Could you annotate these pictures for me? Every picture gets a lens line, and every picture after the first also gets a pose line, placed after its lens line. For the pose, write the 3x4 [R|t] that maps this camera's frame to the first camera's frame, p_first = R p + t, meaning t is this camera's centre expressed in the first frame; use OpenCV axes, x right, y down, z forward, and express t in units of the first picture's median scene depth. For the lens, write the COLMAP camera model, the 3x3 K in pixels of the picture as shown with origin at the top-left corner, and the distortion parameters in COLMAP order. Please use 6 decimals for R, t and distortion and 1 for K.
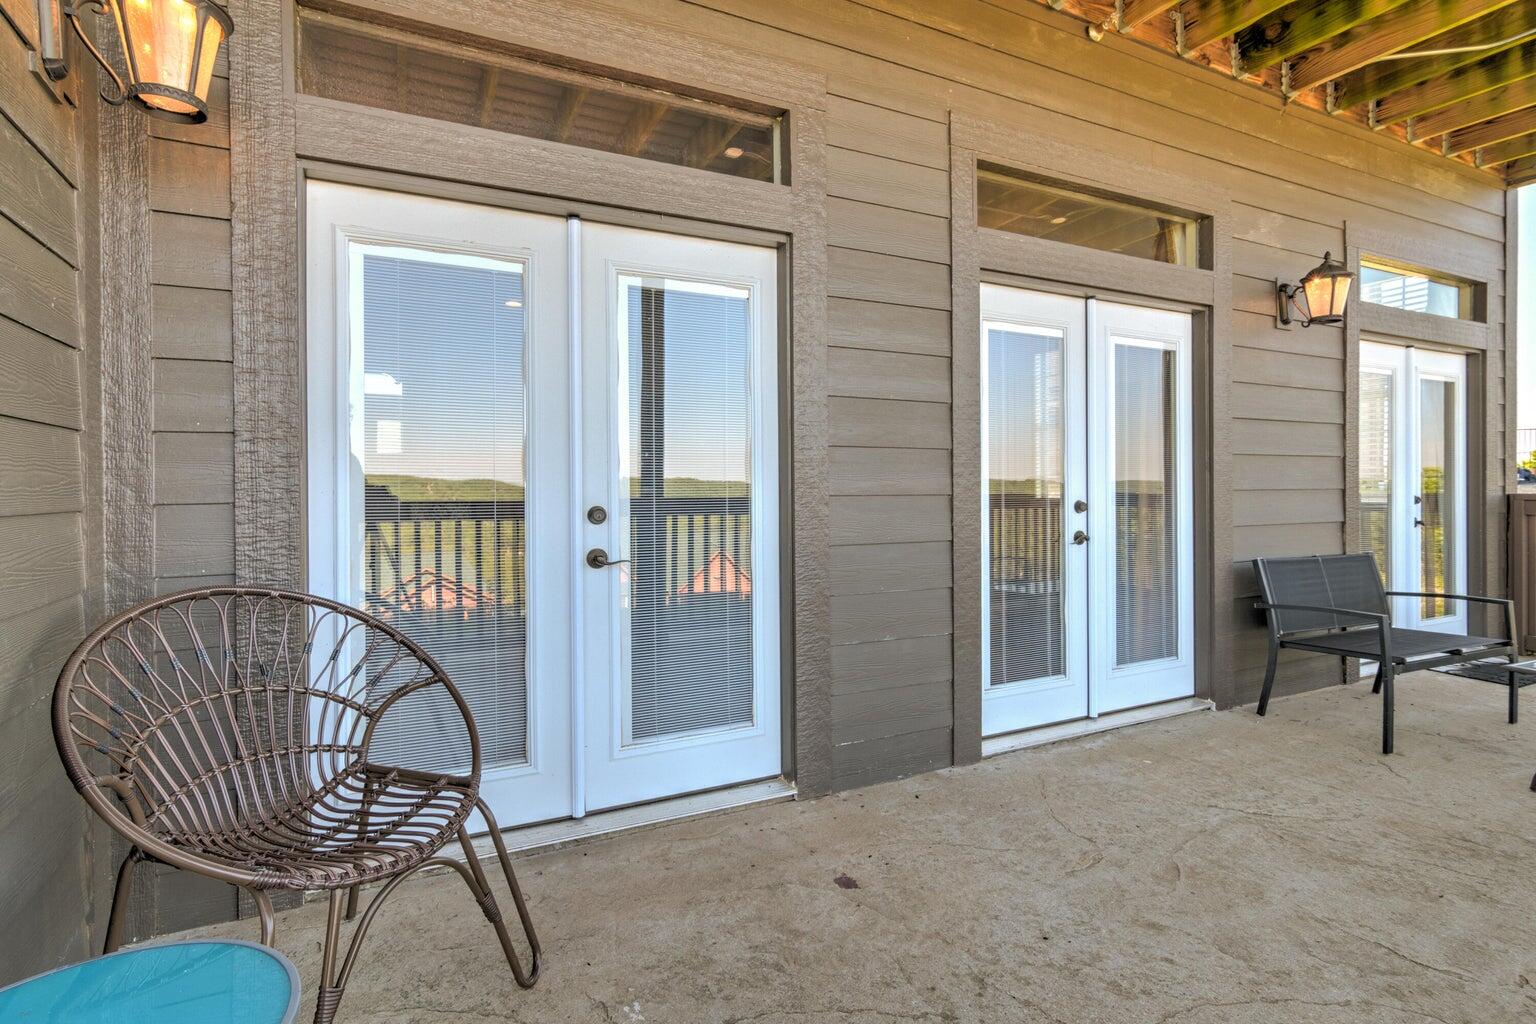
lens RADIAL K [[751.9, 0, 769.4], [0, 751.9, 491.1], [0, 0, 1]] dist [-0.002706, -0.000142]
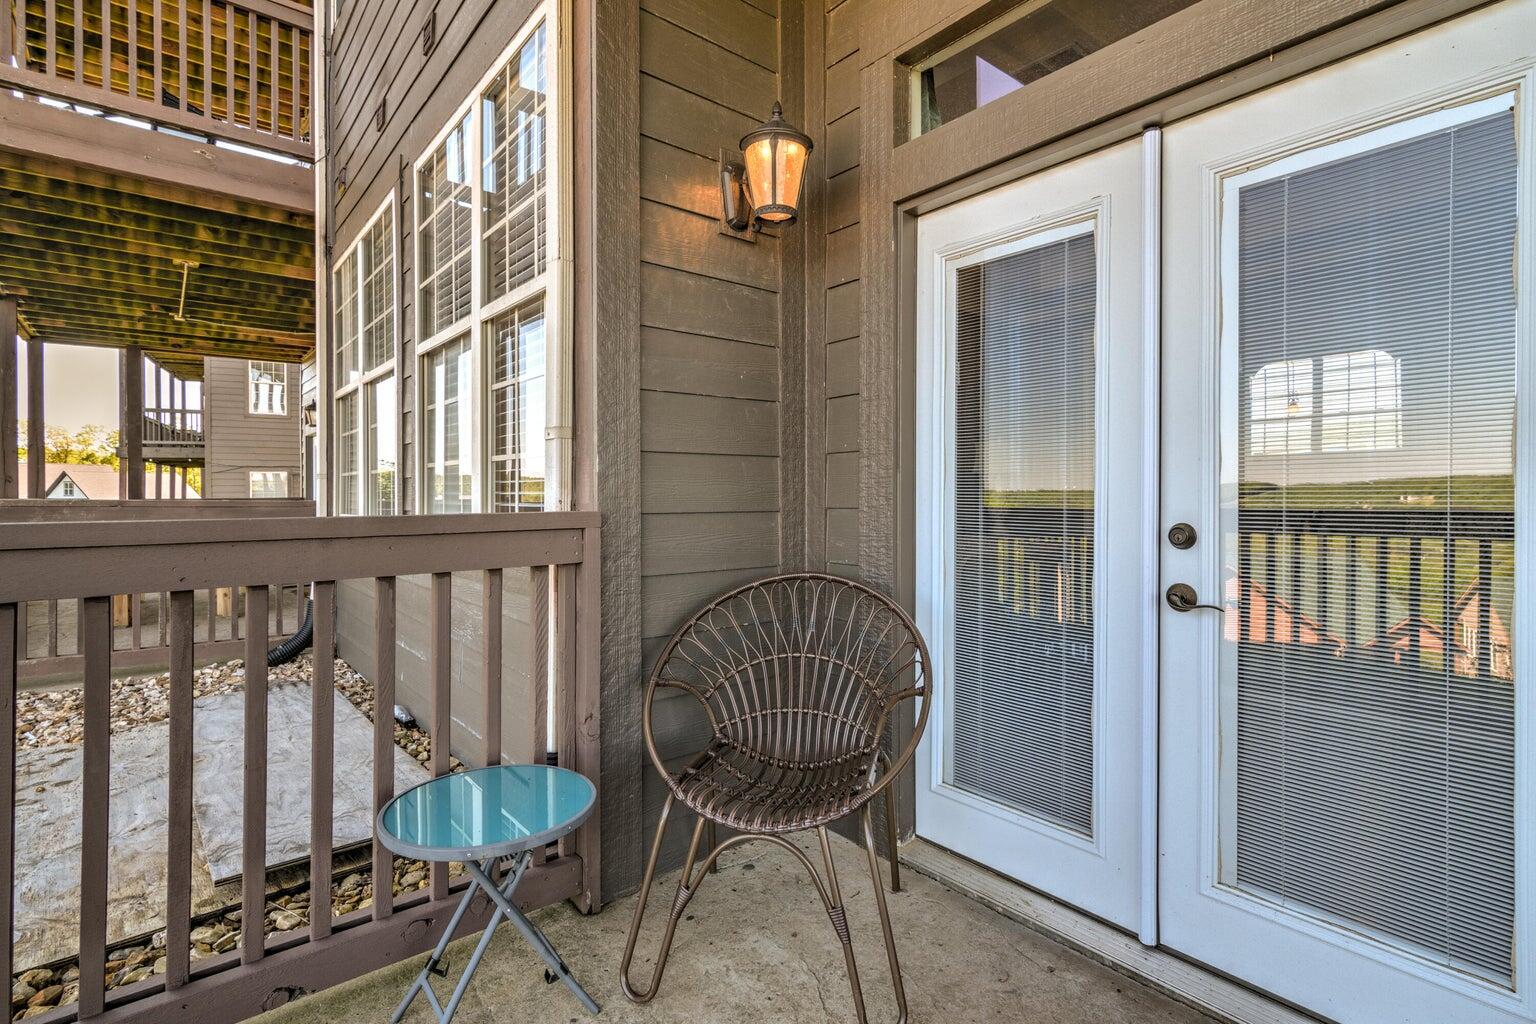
lens RADIAL K [[751.9, 0, 769.4], [0, 751.9, 491.1], [0, 0, 1]] dist [-0.002706, -0.000142]
pose [[0.235374, -0.000292, -0.971905, 0.383168], [-0.006496, 0.999977, -0.001874, -0.007334], [0.971883, 0.006755, 0.235367, 0.467798]]
